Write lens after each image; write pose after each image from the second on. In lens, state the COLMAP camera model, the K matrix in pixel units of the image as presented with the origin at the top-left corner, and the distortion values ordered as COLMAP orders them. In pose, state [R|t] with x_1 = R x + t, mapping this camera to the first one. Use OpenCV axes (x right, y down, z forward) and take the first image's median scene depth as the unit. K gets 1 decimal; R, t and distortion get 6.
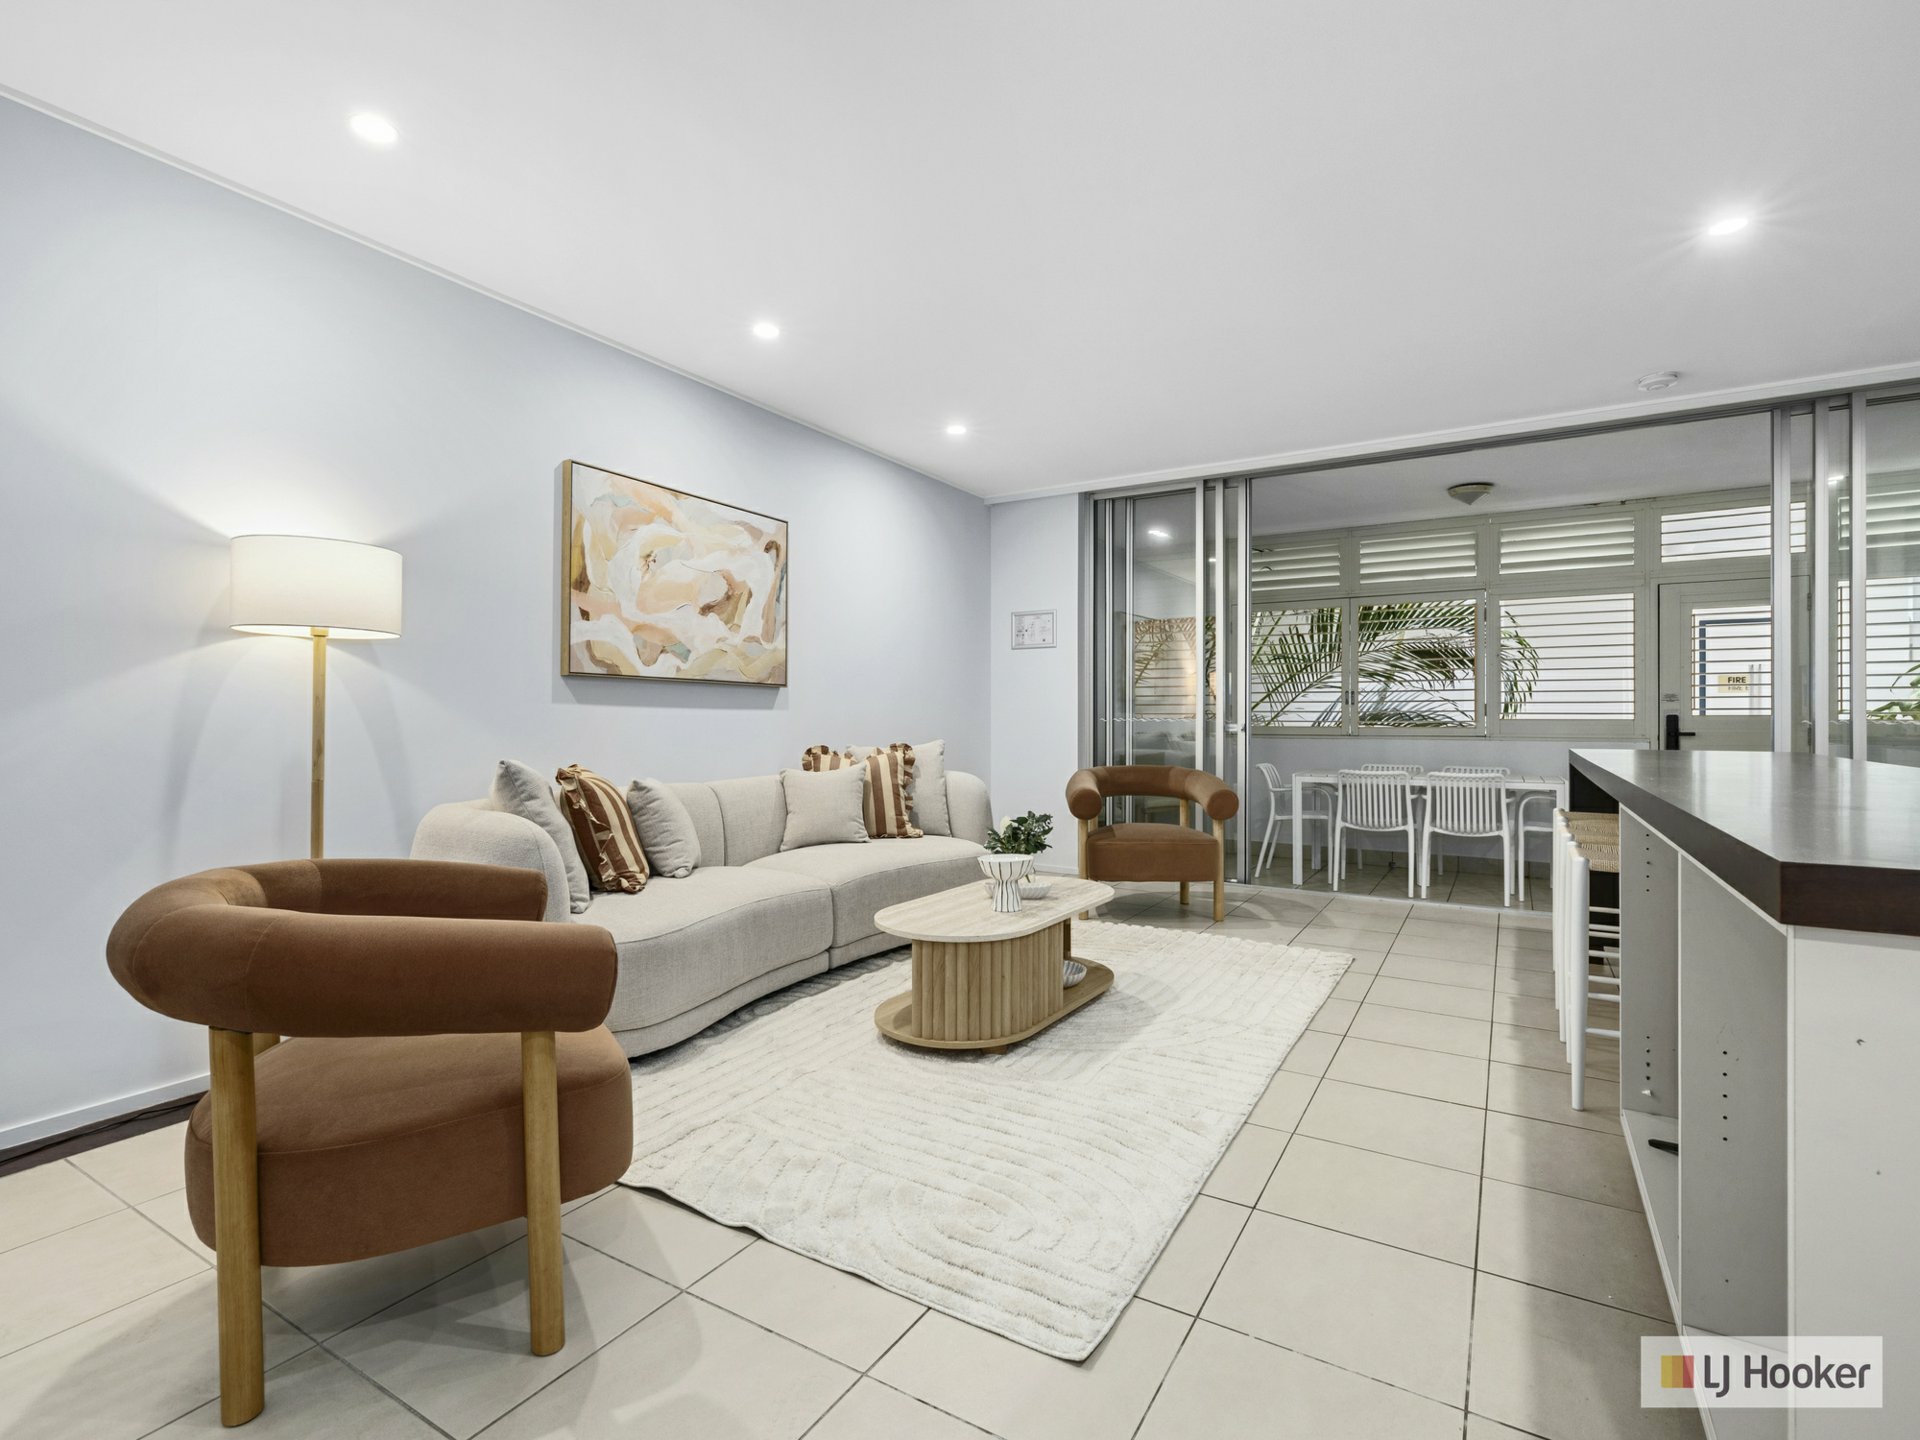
lens RADIAL K [[915.7, 0, 960.0], [0, 915.7, 720.0], [0, 0, 1]] dist [-0.000219, -0.000322]
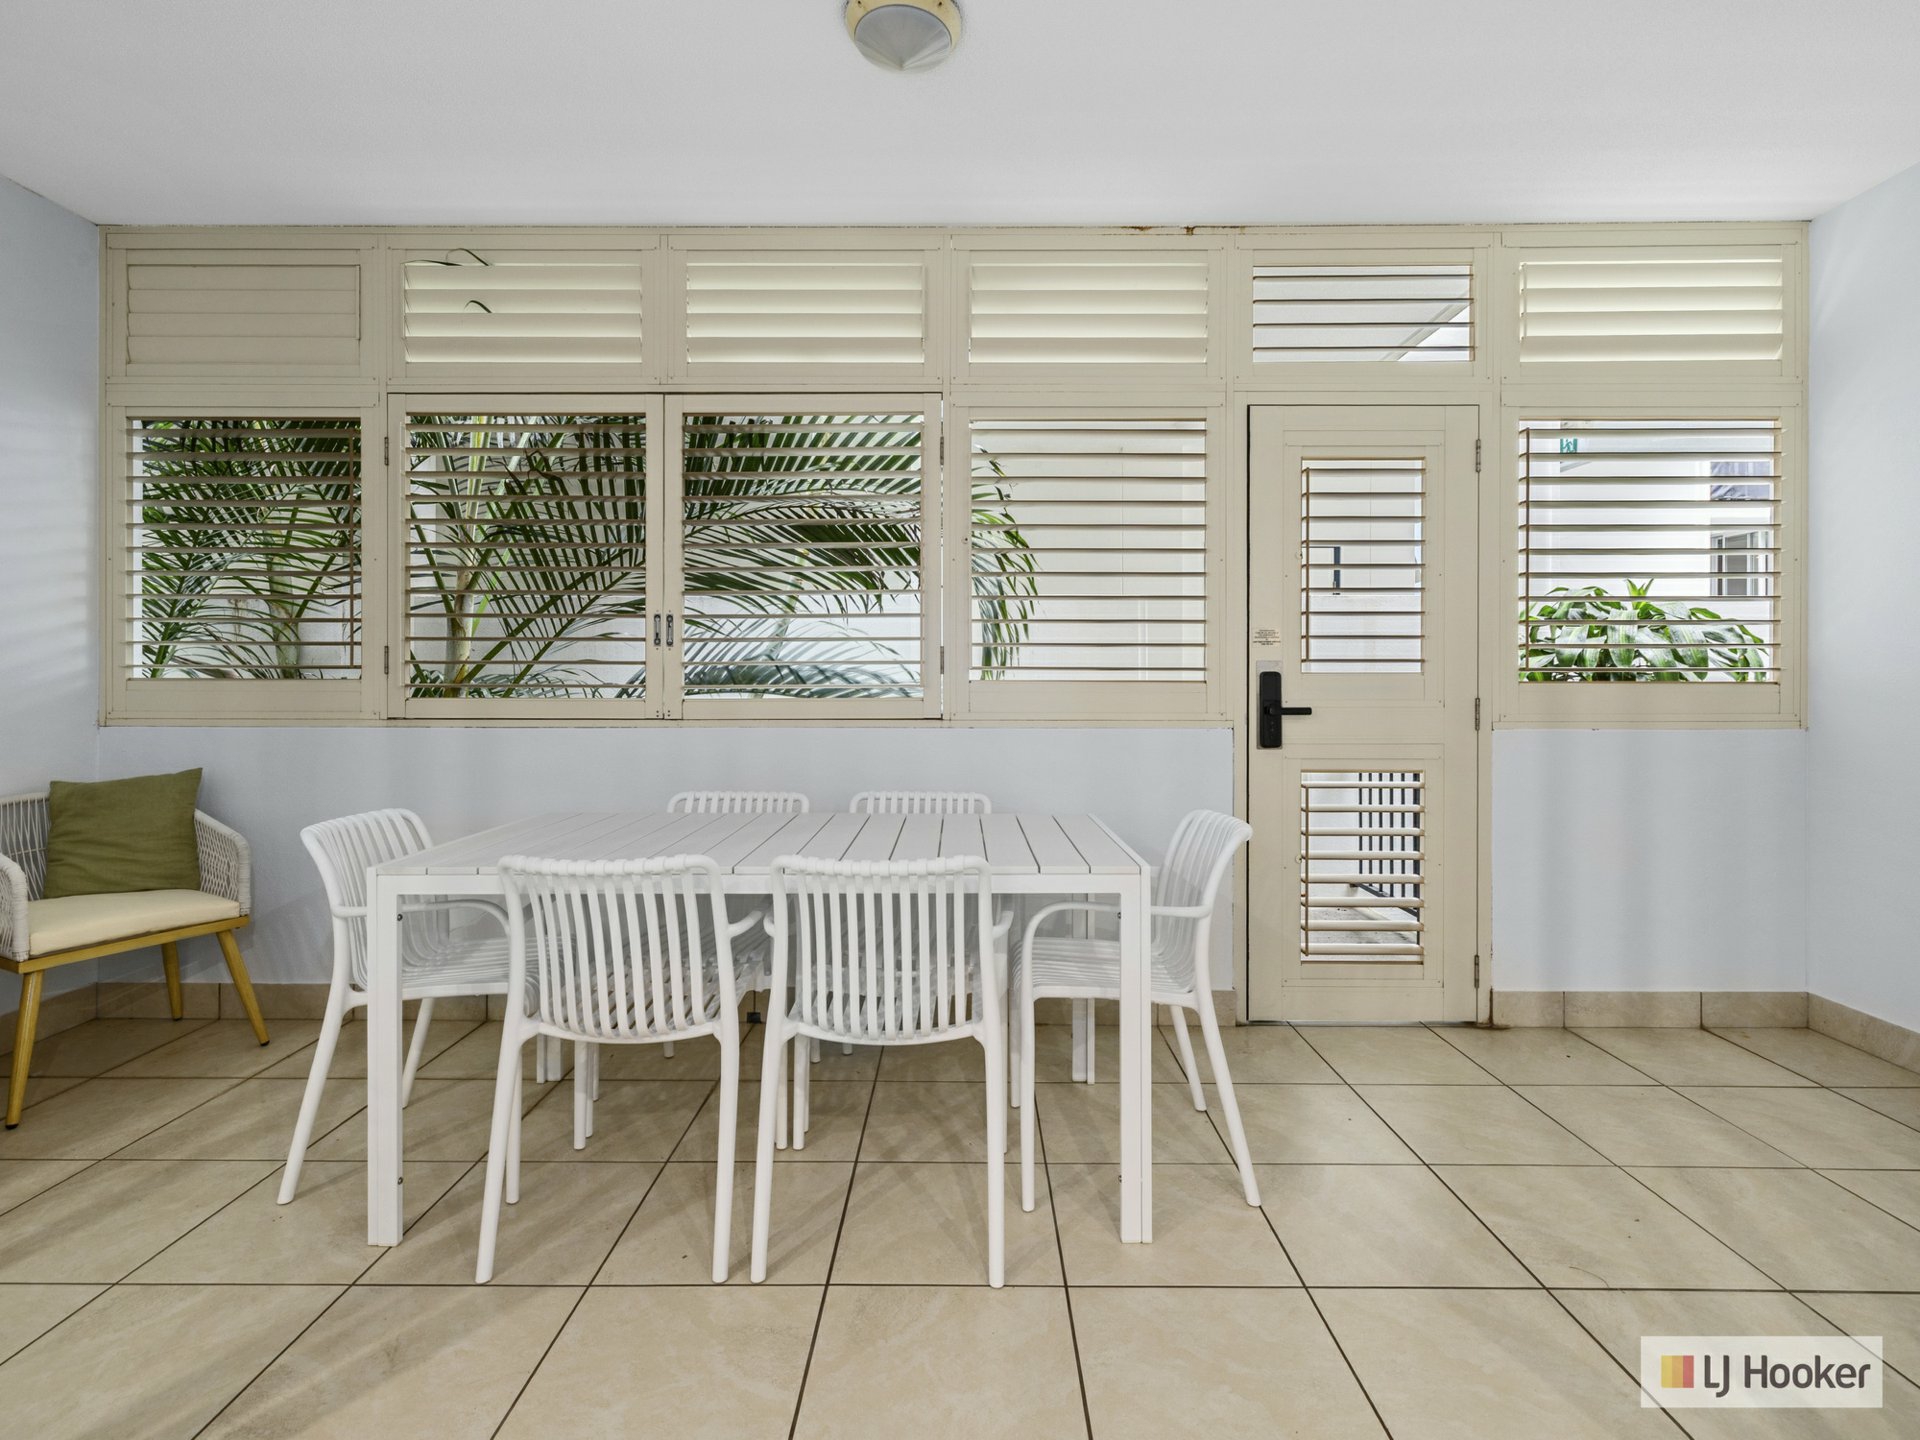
lens RADIAL K [[915.7, 0, 960.0], [0, 915.7, 720.0], [0, 0, 1]] dist [-0.000219, -0.000322]
pose [[0.860065, -0.021149, 0.509745, 0.380327], [-0.000246, 0.999123, 0.041867, -0.000216], [-0.510184, -0.036134, 0.859306, 0.656981]]
